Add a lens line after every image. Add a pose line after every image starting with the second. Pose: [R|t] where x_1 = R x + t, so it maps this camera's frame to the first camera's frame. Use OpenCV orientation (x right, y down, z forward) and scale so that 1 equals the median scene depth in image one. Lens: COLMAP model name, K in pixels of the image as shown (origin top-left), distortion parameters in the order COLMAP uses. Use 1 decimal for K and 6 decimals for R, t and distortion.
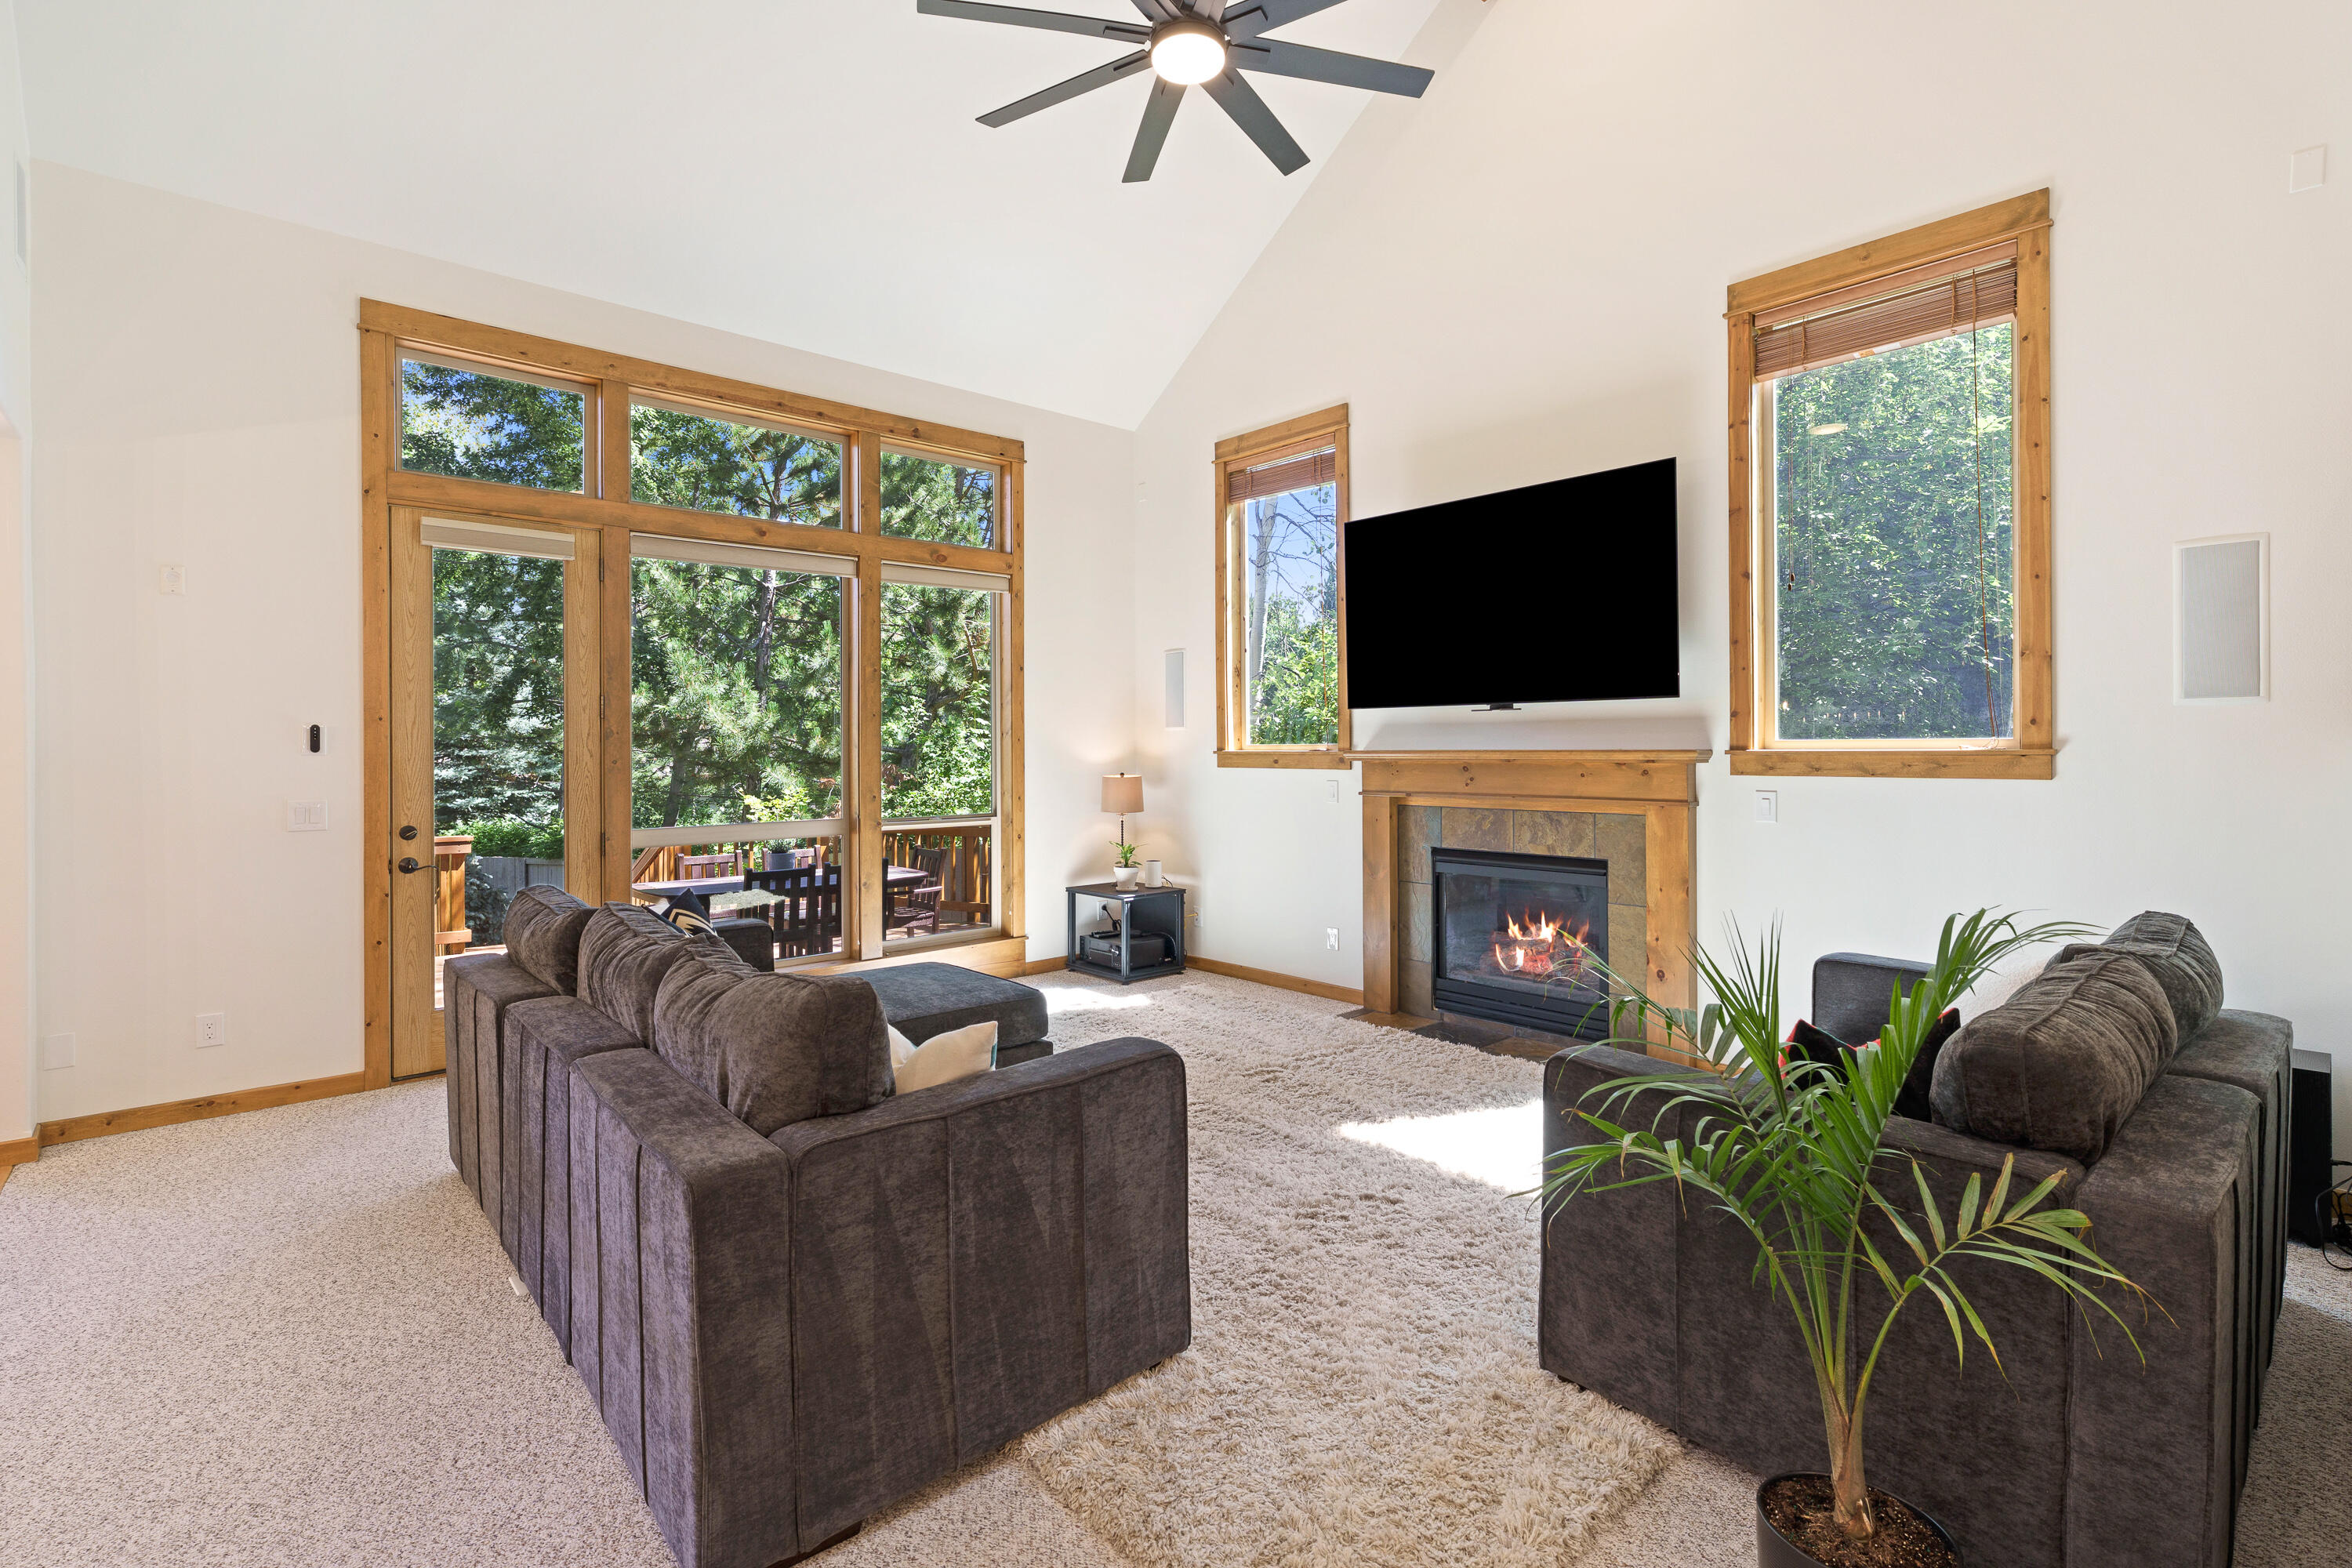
lens RADIAL K [[1043.8, 0, 1146.0], [0, 1043.8, 749.5], [0, 0, 1]] dist [-0.003646, 0.000081]
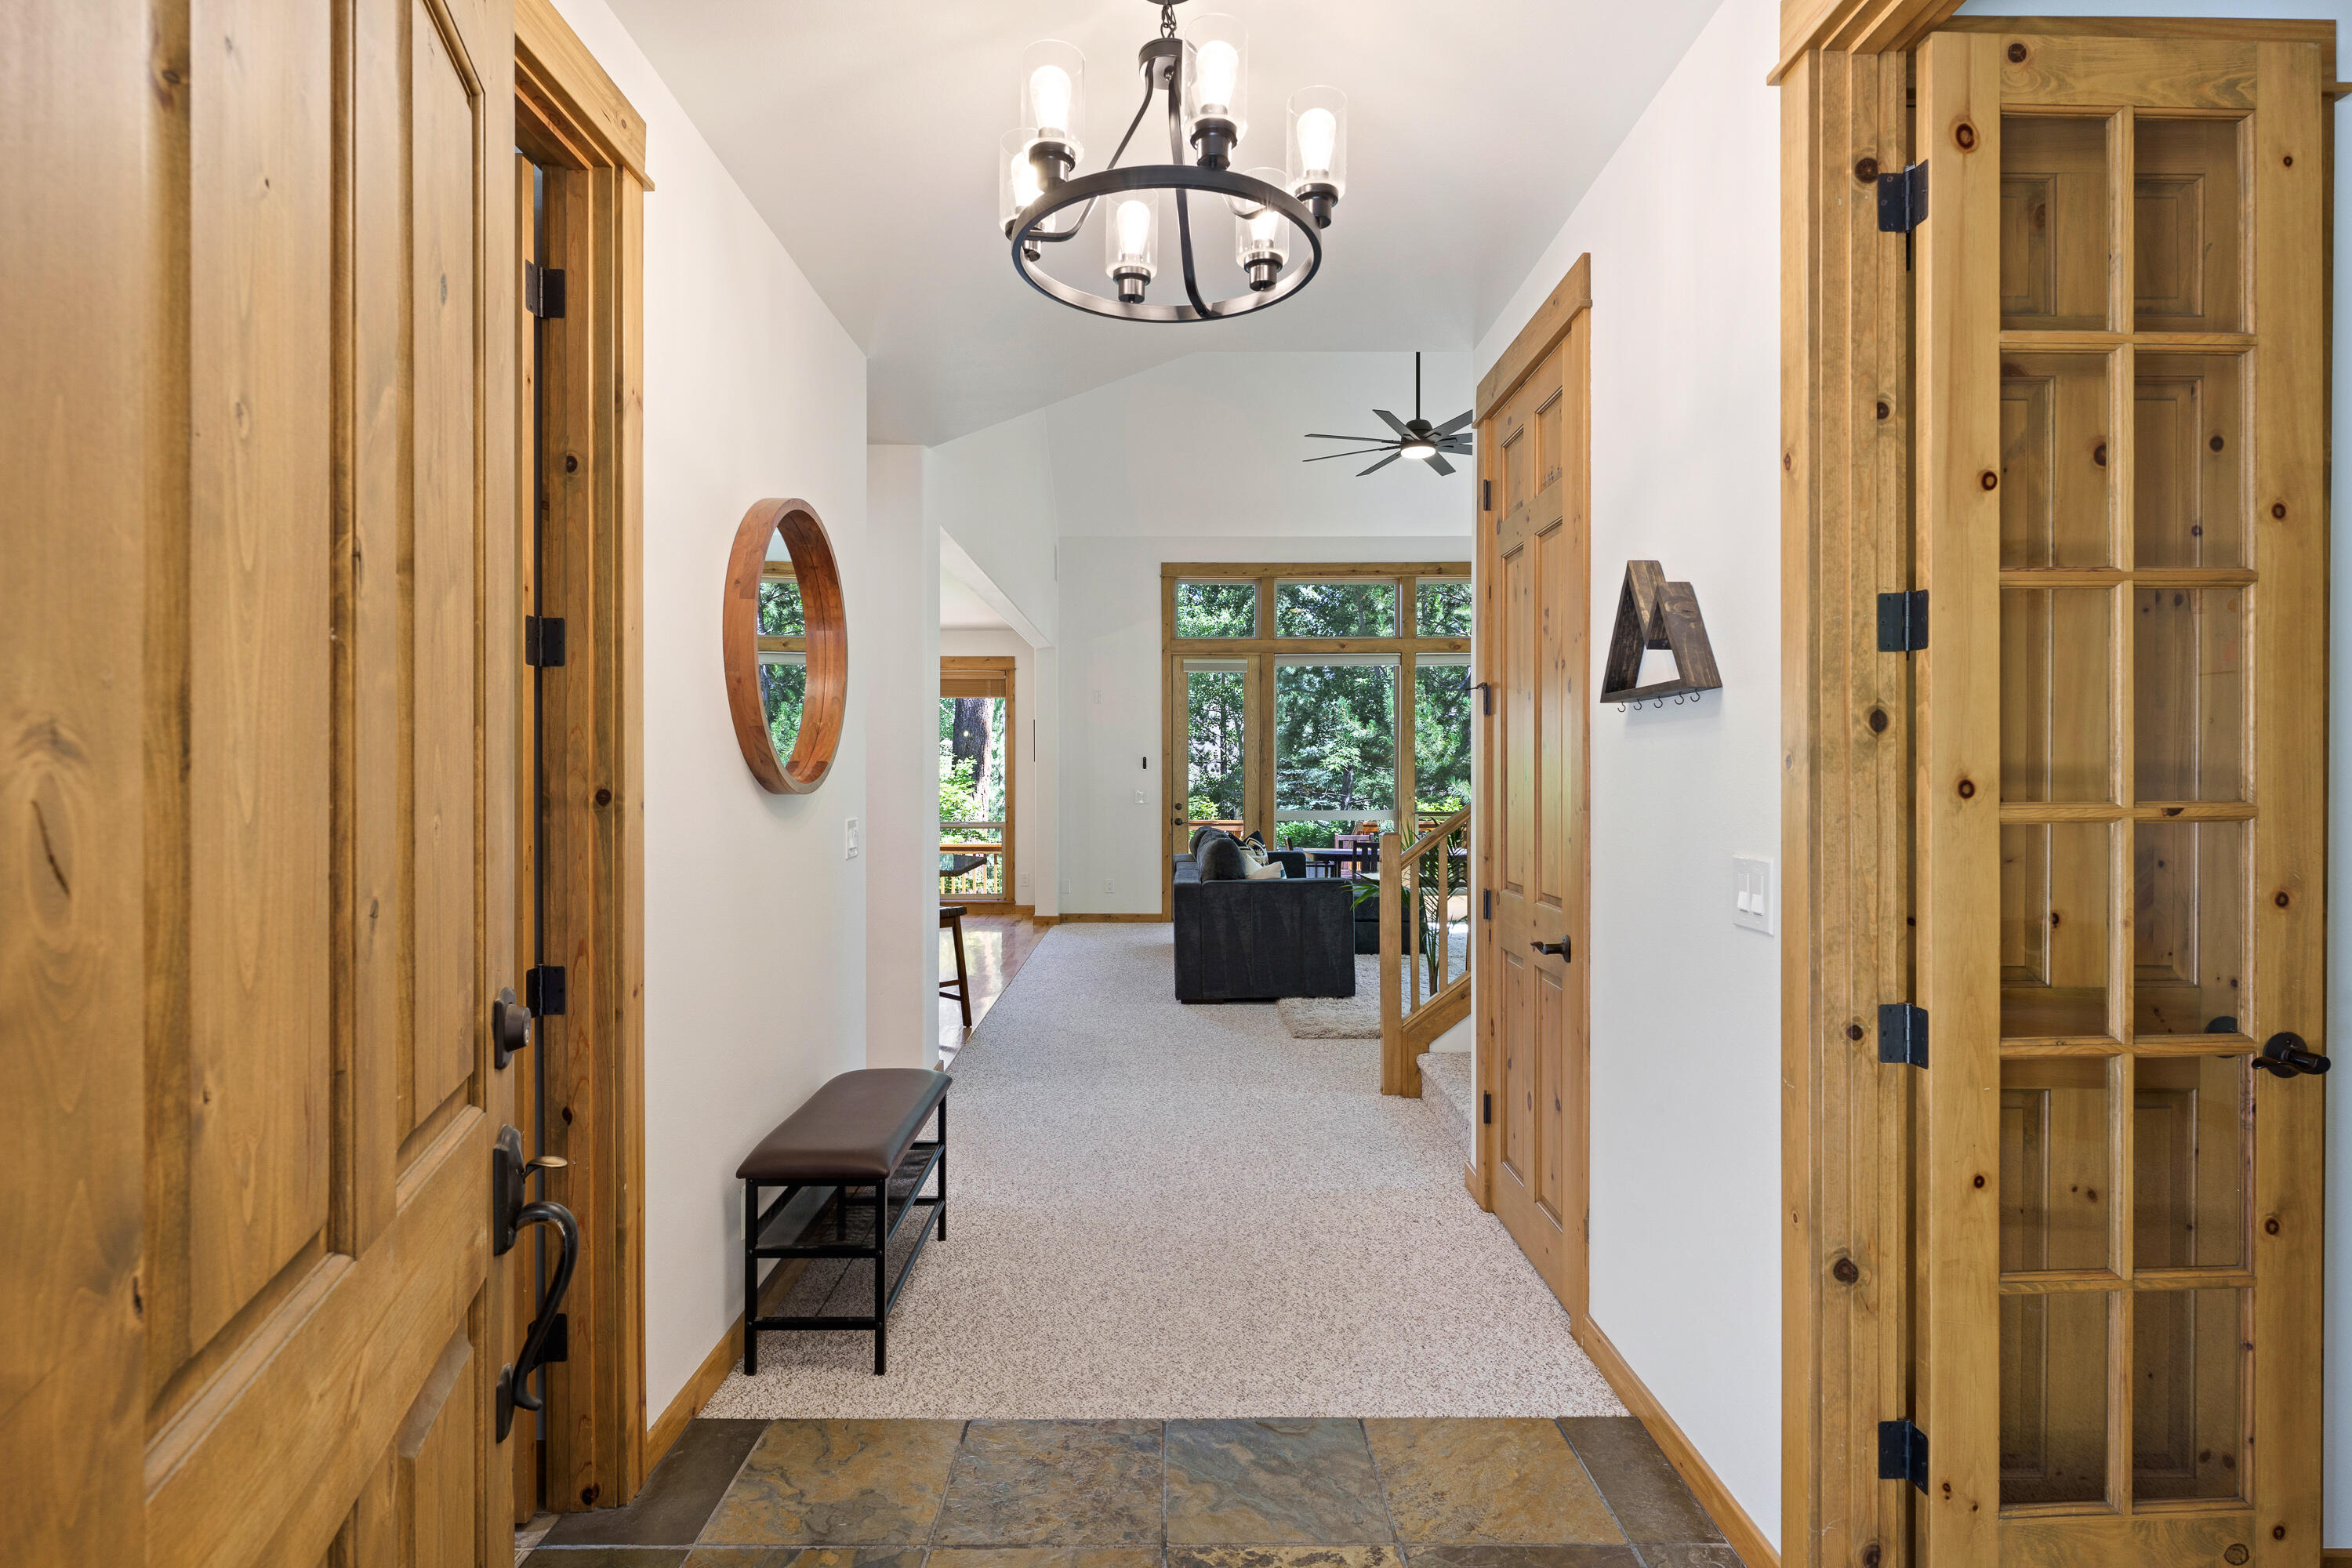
lens RADIAL K [[1156.3, 0, 1179.6], [0, 1156.3, 779.0], [0, 0, 1]] dist [0.000094, 0.000001]
pose [[0.746945, 0.006697, -0.664852, 0.906385], [-0.002639, 0.999971, 0.007107, 0.005860], [0.664880, -0.003554, 0.746942, -0.805882]]
